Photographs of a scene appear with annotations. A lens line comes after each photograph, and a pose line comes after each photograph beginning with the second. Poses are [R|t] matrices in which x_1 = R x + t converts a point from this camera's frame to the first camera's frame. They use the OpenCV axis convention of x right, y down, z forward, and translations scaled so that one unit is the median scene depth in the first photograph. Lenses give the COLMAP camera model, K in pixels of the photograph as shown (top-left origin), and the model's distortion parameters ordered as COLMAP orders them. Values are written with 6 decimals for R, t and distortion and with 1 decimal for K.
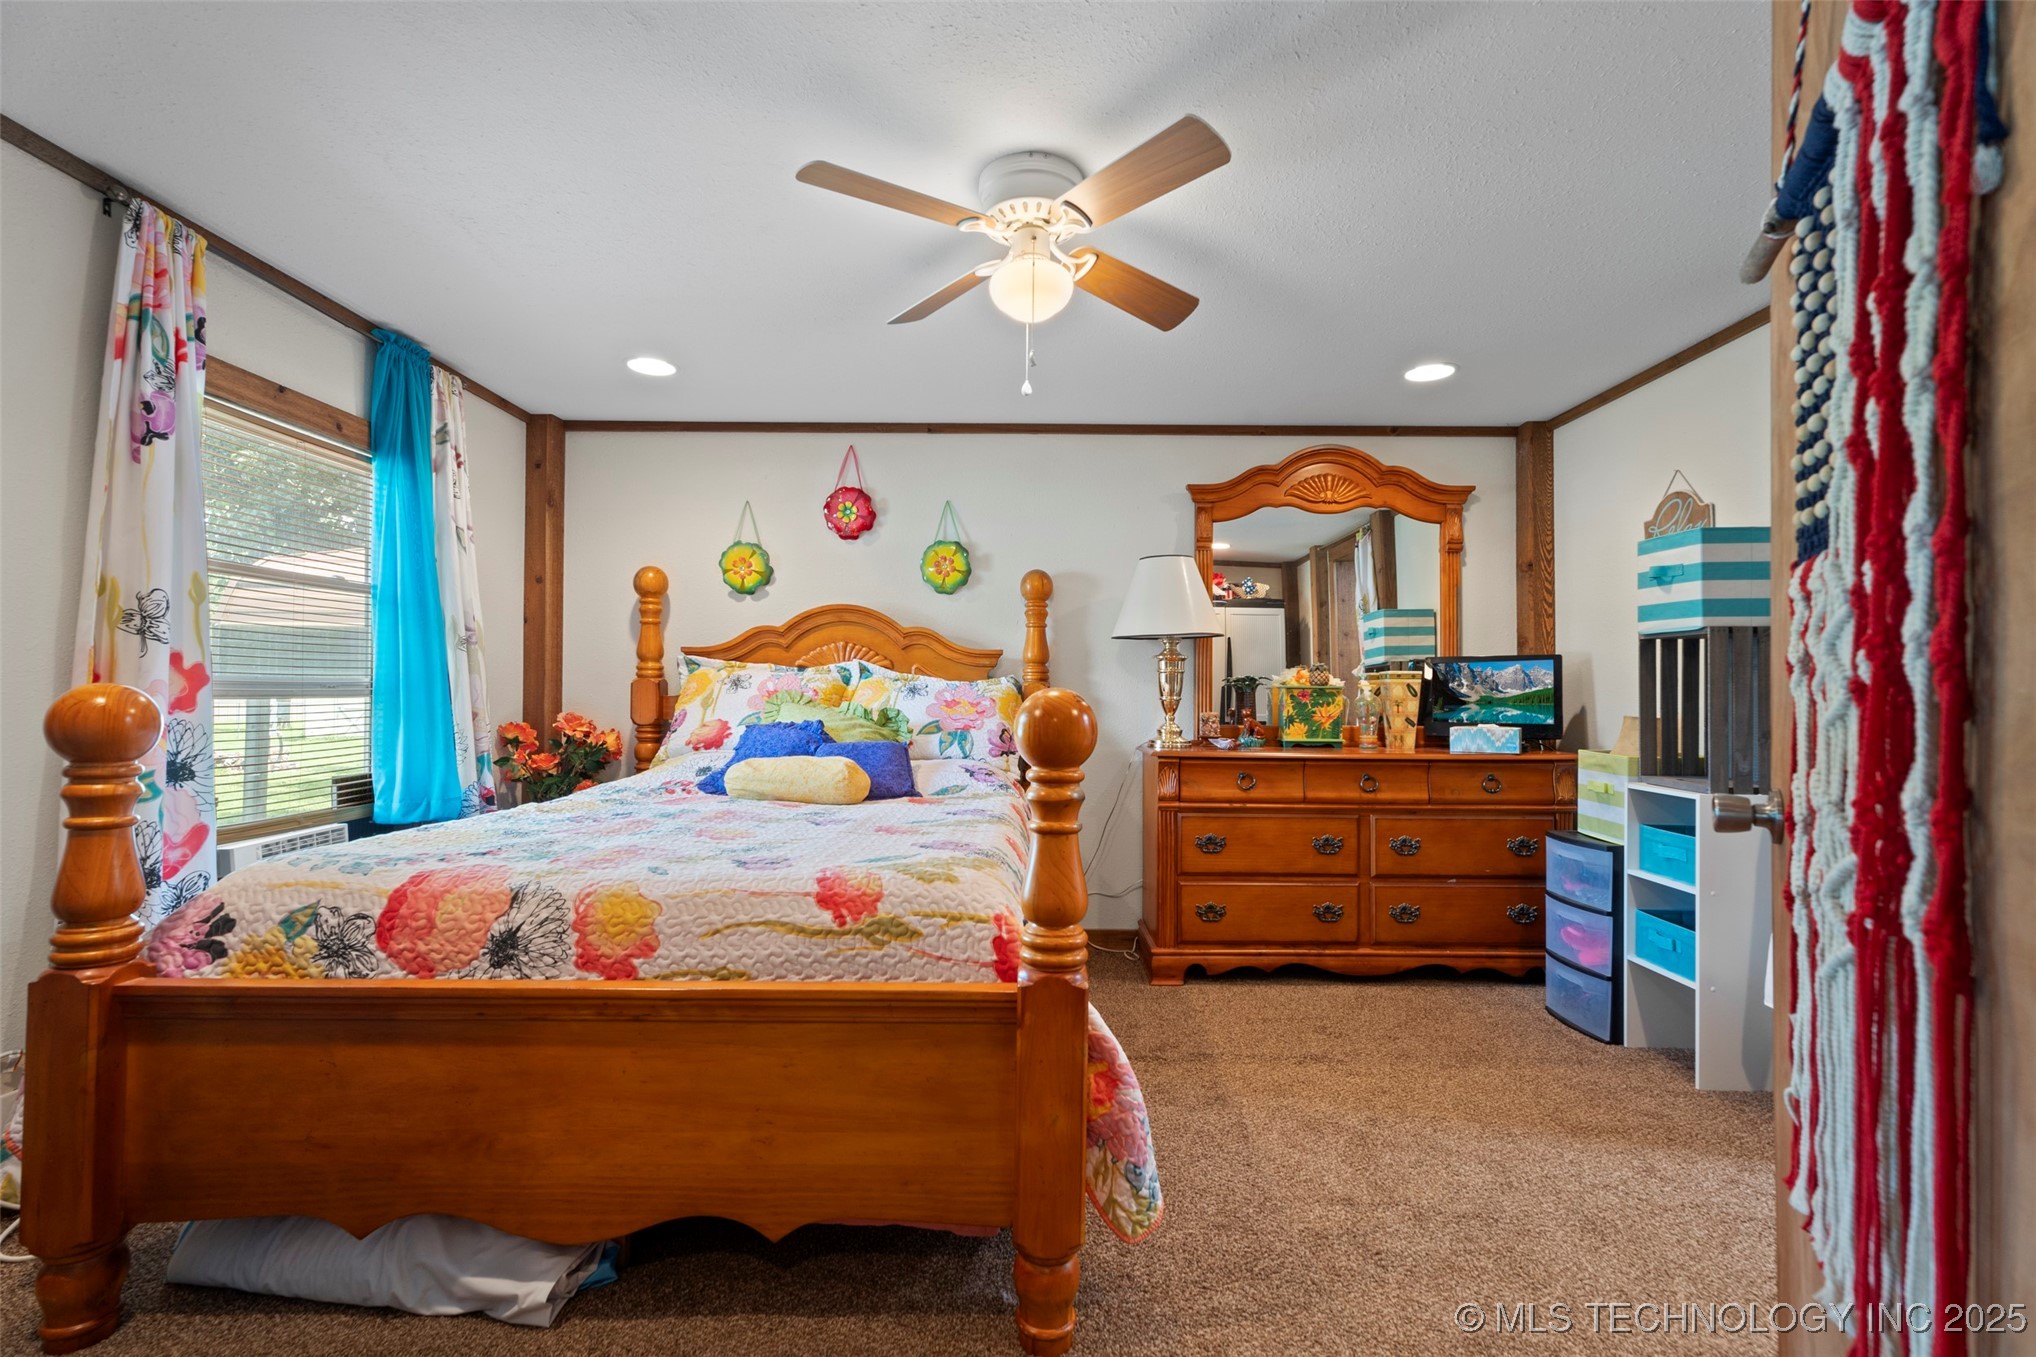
lens RADIAL K [[907.9, 0, 1018.3], [0, 907.9, 648.3], [0, 0, 1]] dist [0.000844, 0.000335]
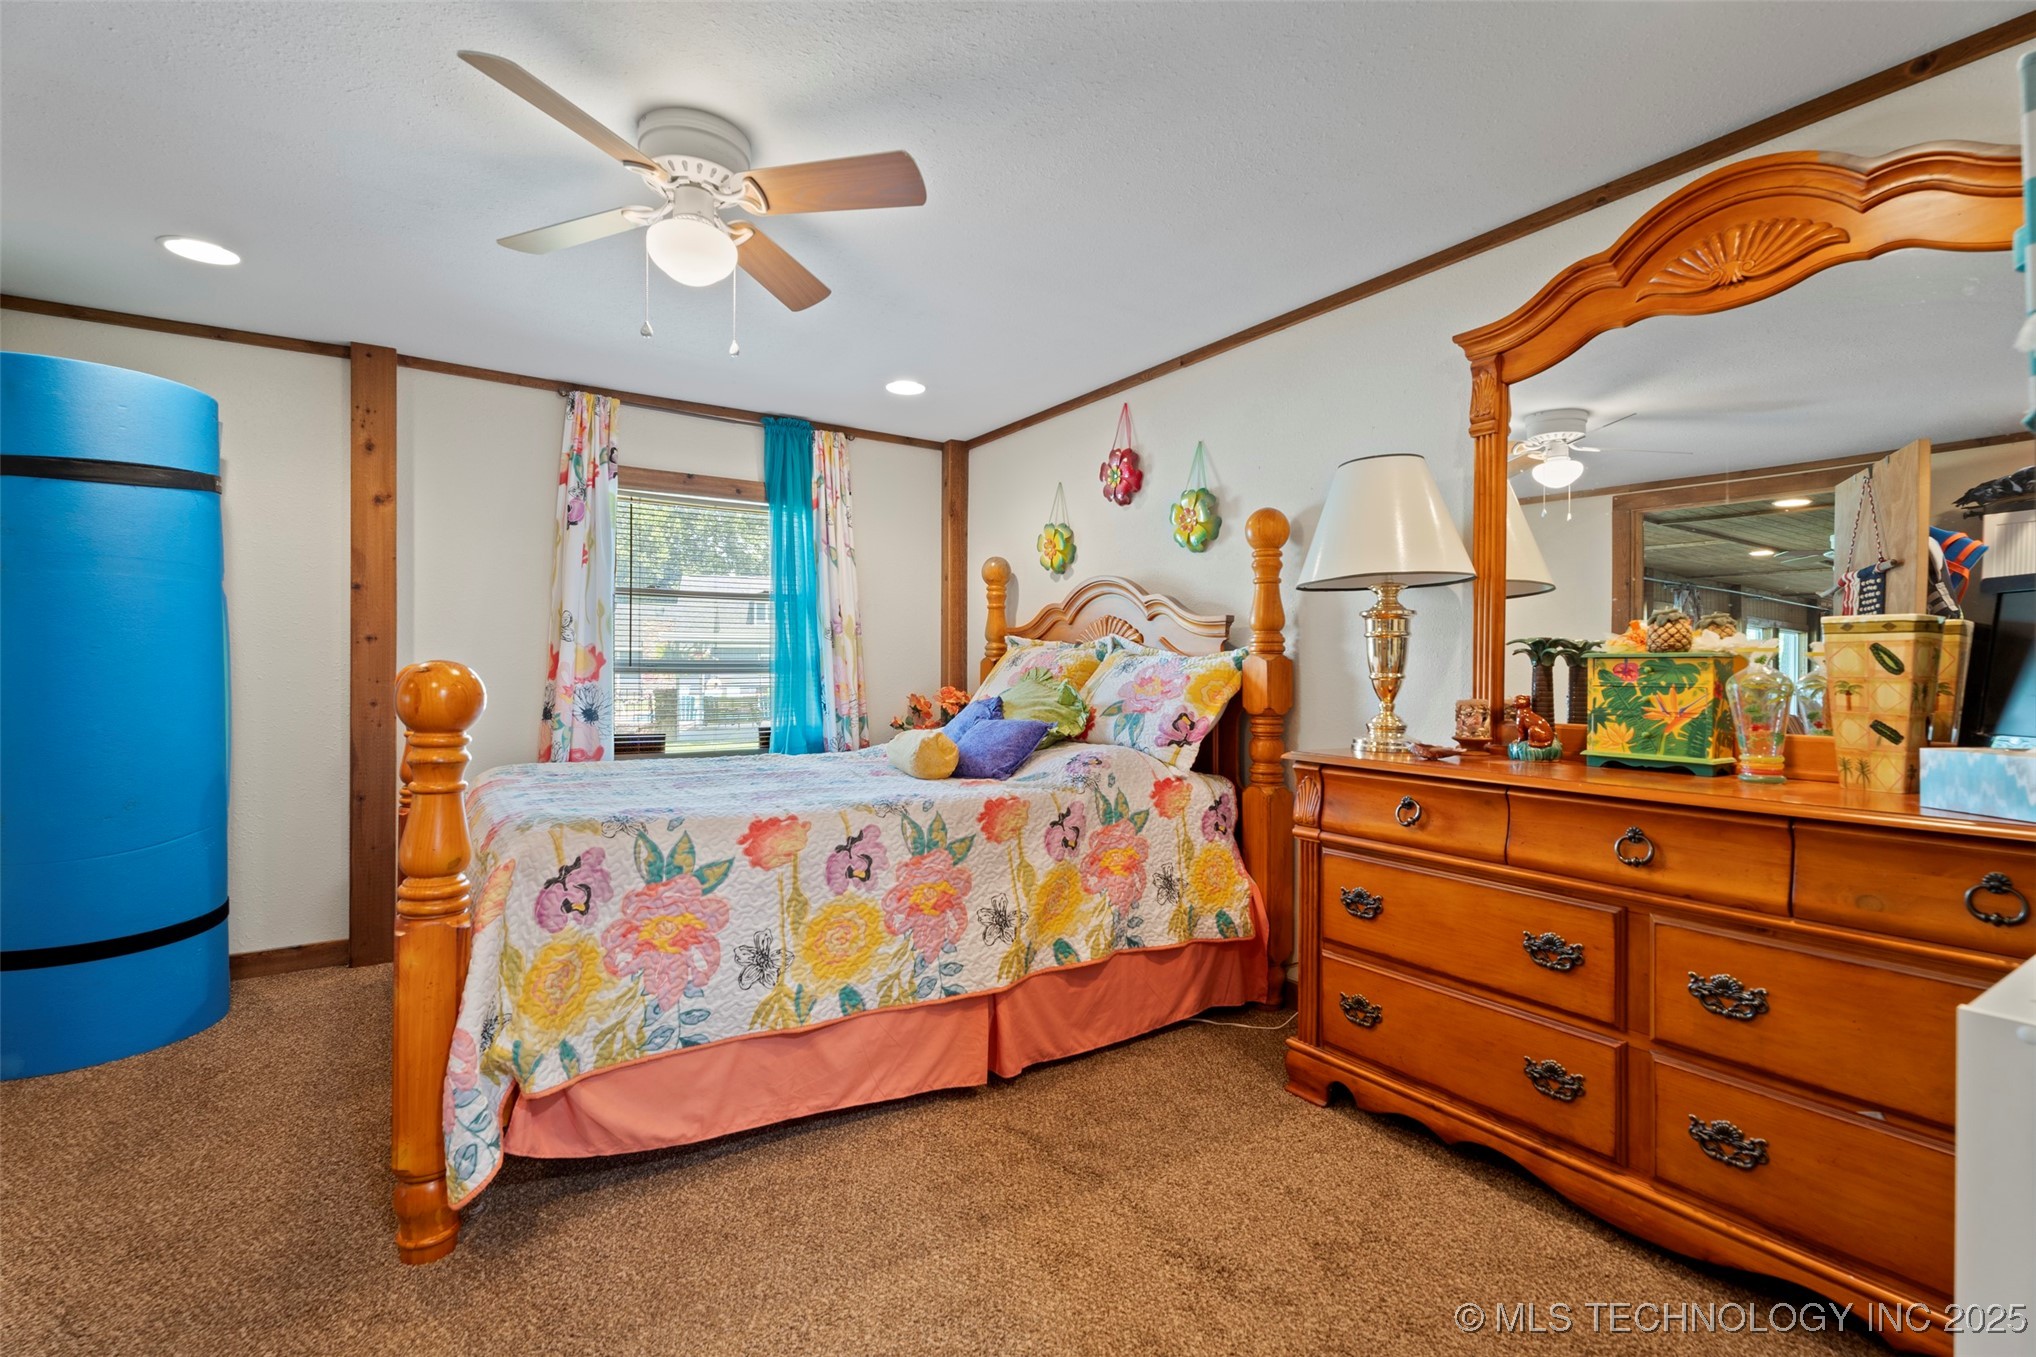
lens RADIAL K [[918.1, 0, 1021.2], [0, 918.1, 637.8], [0, 0, 1]] dist [0.007564, 0.000228]
pose [[0.560709, -0.032774, -0.827364, 0.615204], [0.041557, 0.999071, -0.011412, 0.025951], [0.826970, -0.027984, 0.561550, 0.441150]]
